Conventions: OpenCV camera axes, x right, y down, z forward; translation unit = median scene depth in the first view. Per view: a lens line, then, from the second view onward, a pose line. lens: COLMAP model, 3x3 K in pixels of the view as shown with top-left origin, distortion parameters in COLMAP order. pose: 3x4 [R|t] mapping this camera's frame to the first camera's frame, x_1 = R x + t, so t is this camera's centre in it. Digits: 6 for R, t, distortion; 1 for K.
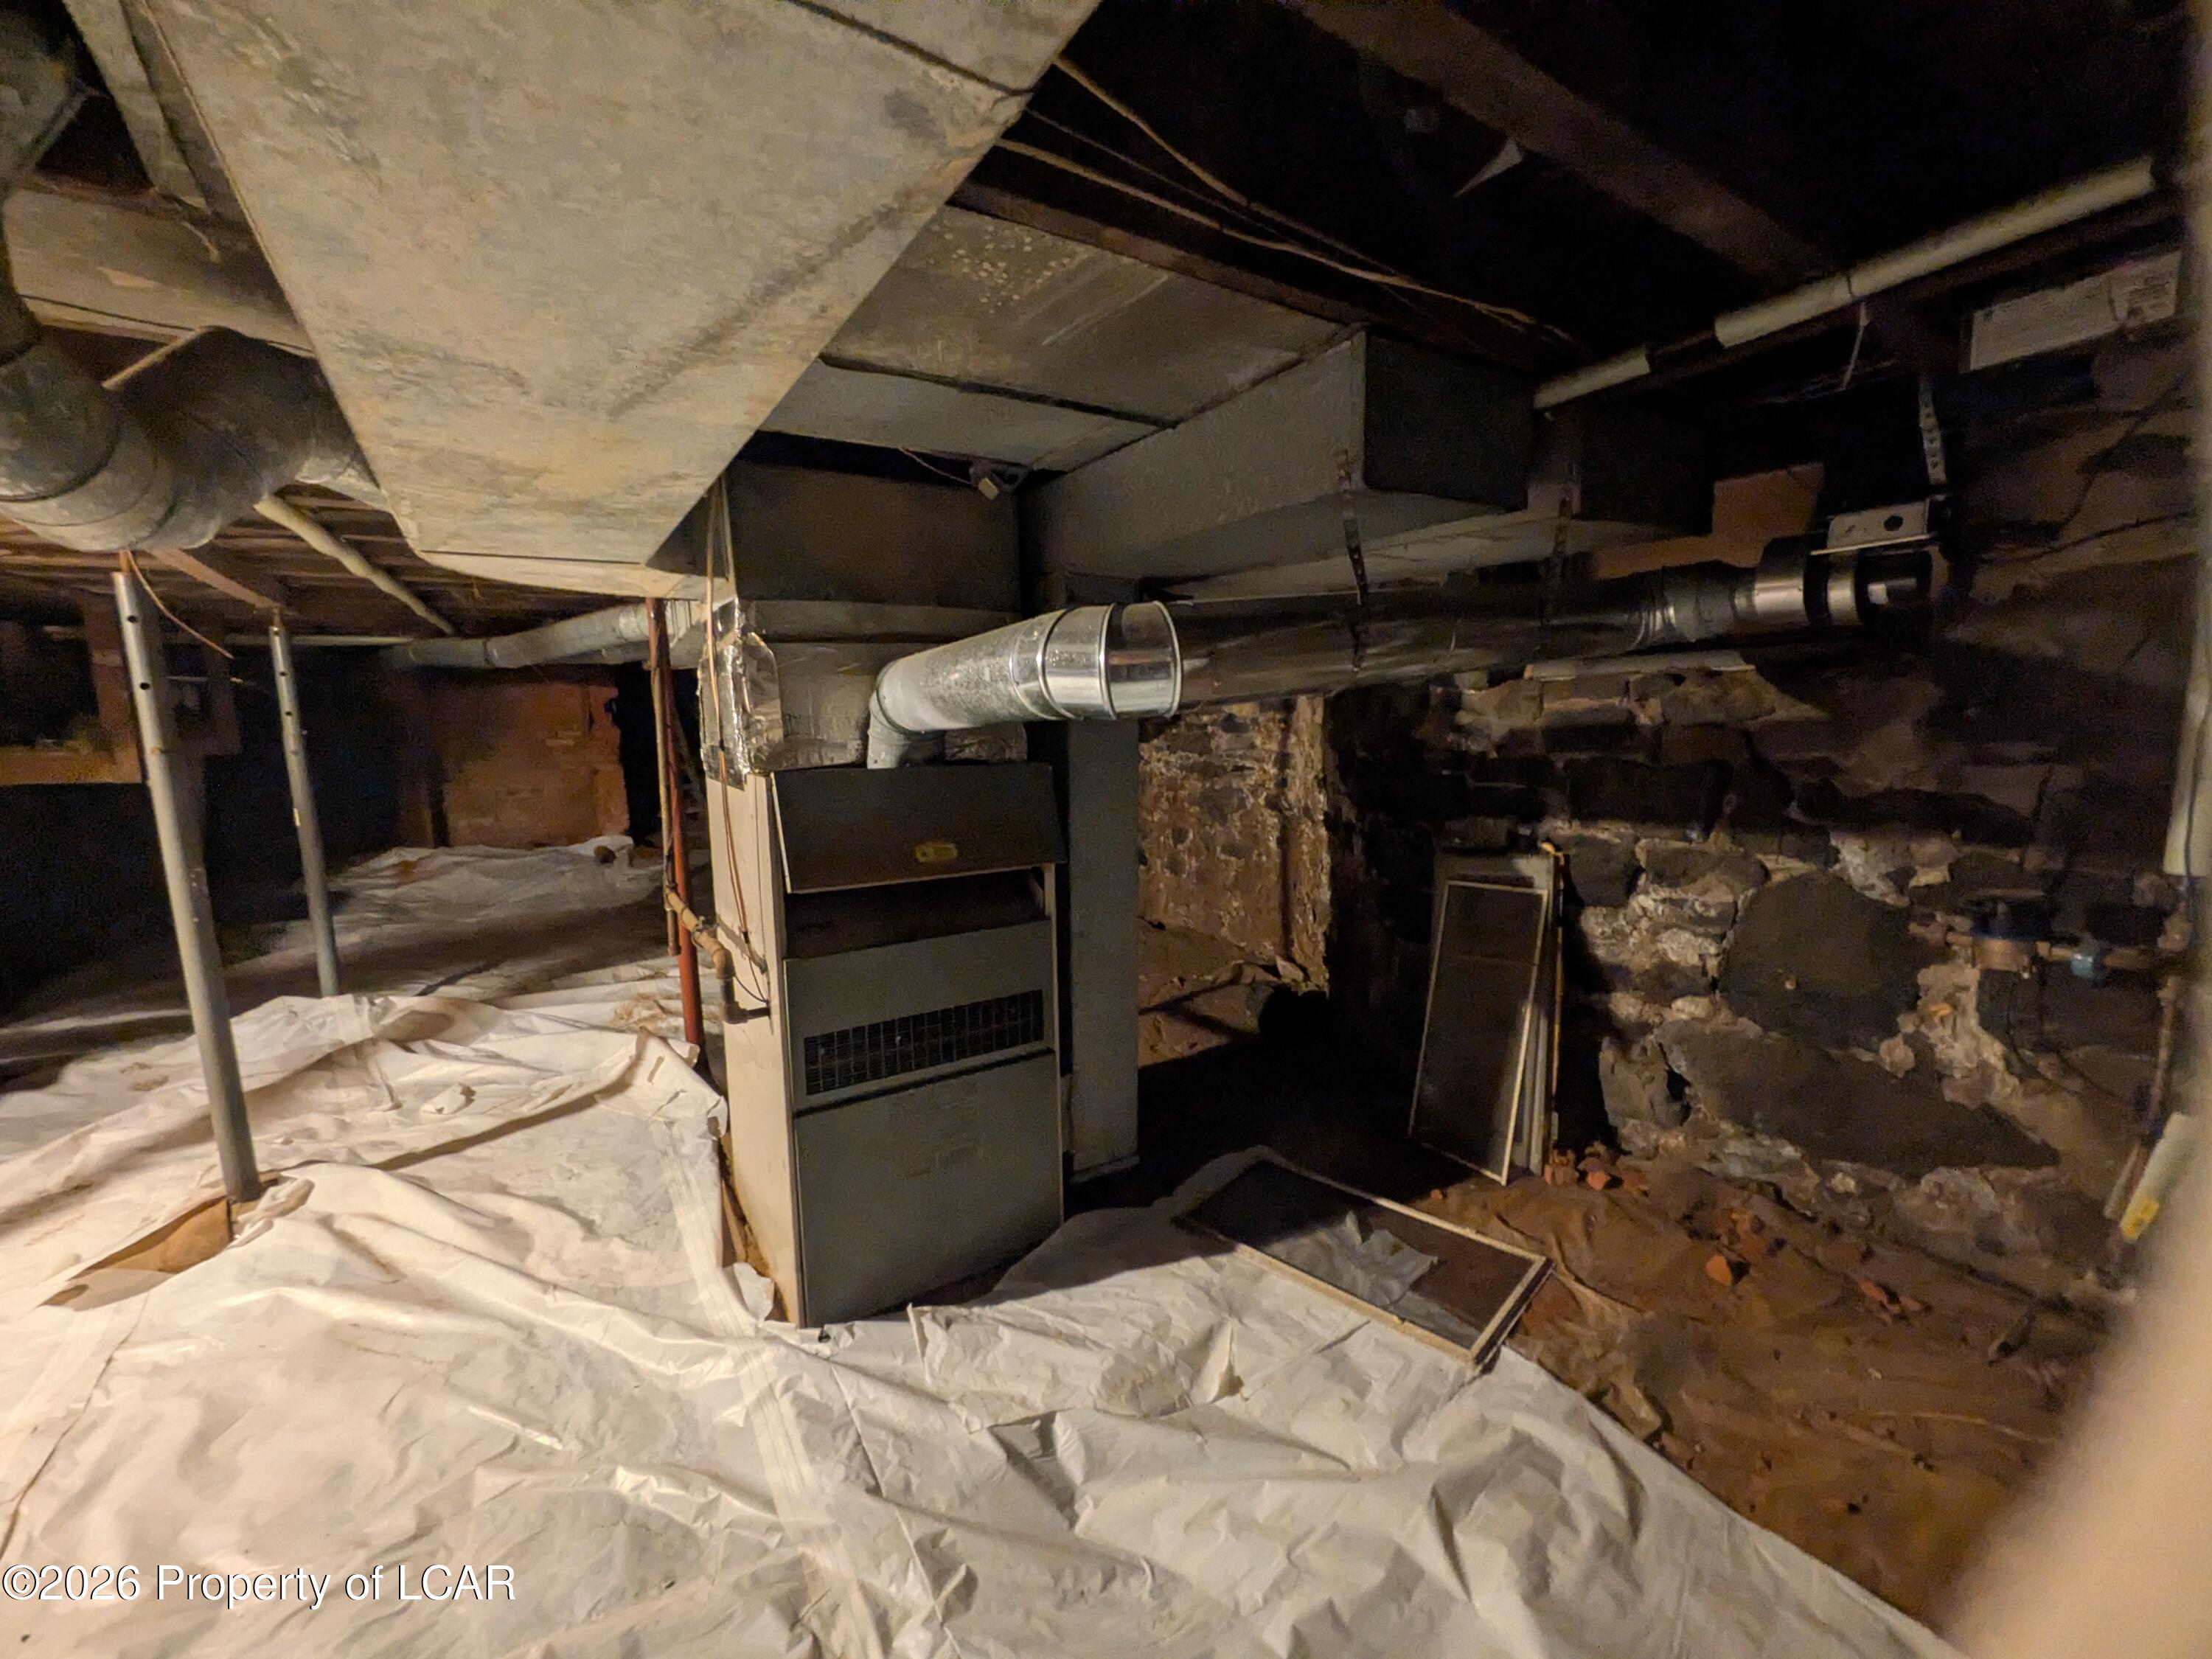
lens RADIAL K [[874.0, 0, 1109.3], [0, 874.0, 830.8], [0, 0, 1]] dist [-0.003835, 0.001396]
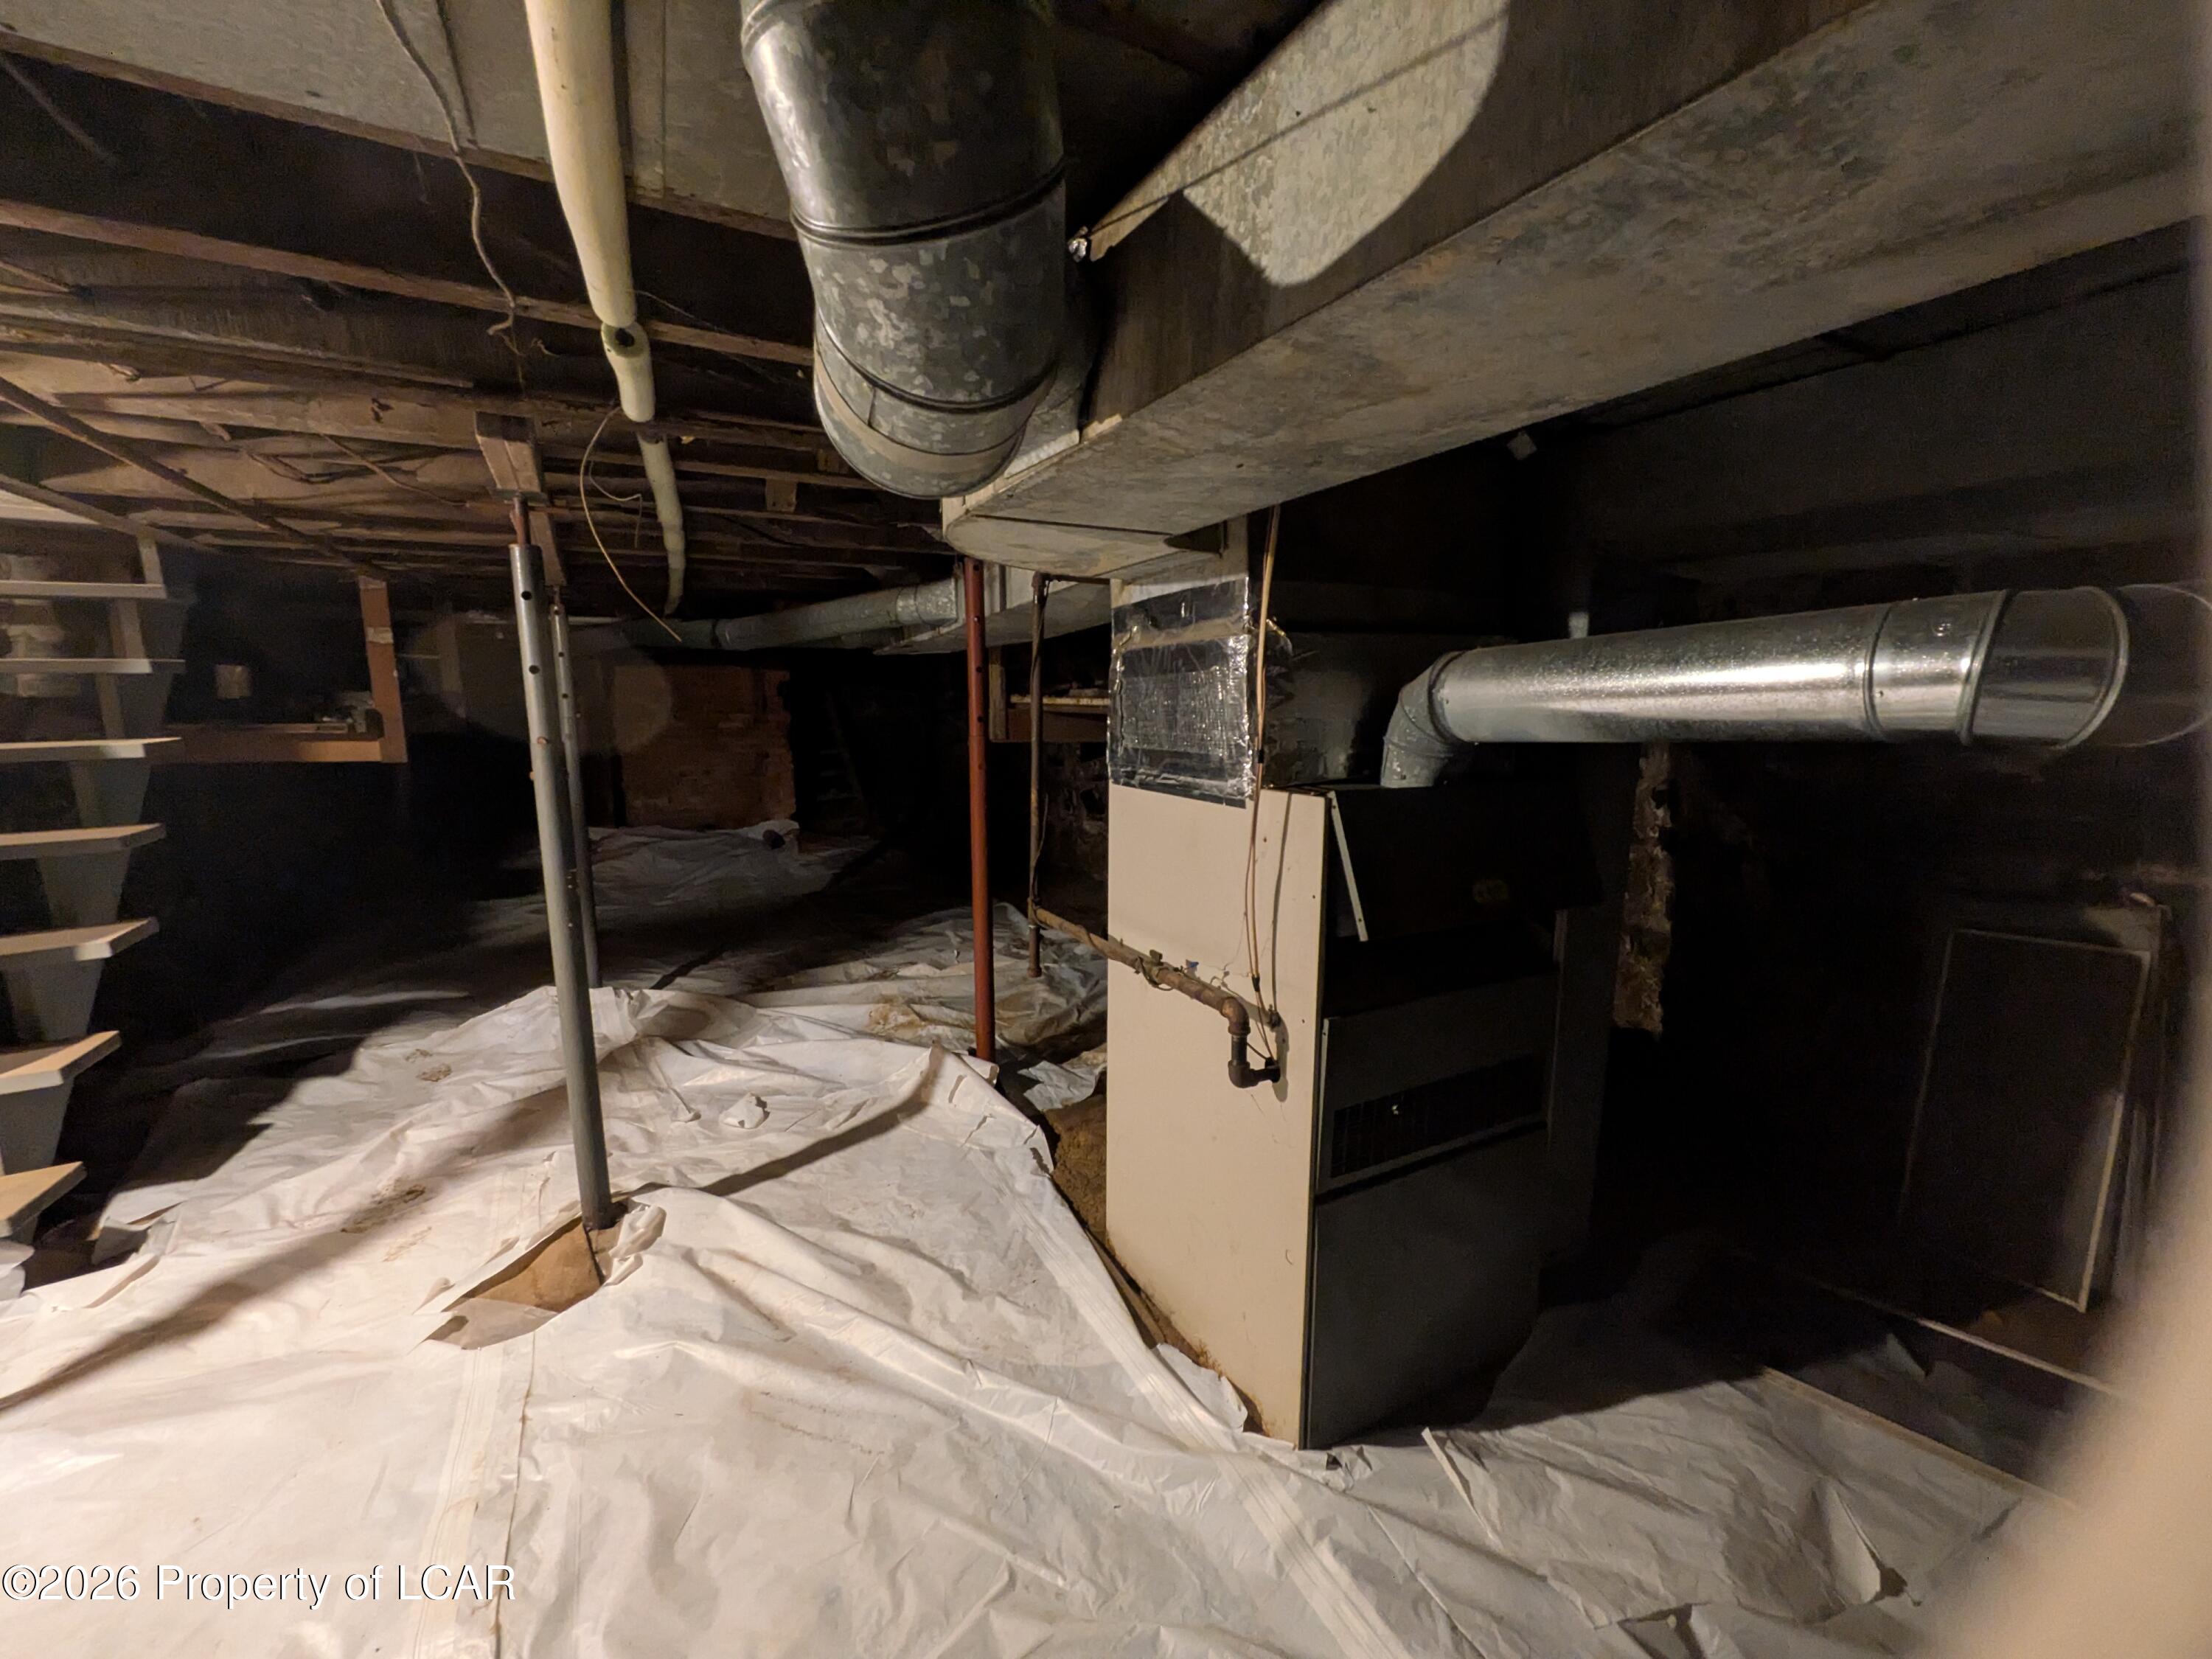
lens RADIAL K [[874.0, 0, 1111.3], [0, 874.0, 830.5], [0, 0, 1]] dist [-0.003835, 0.001396]
pose [[0.996466, 0.030971, -0.078082, -0.344344], [-0.029966, 0.999453, 0.014006, -0.022791], [0.078473, -0.011617, 0.996849, 0.109067]]
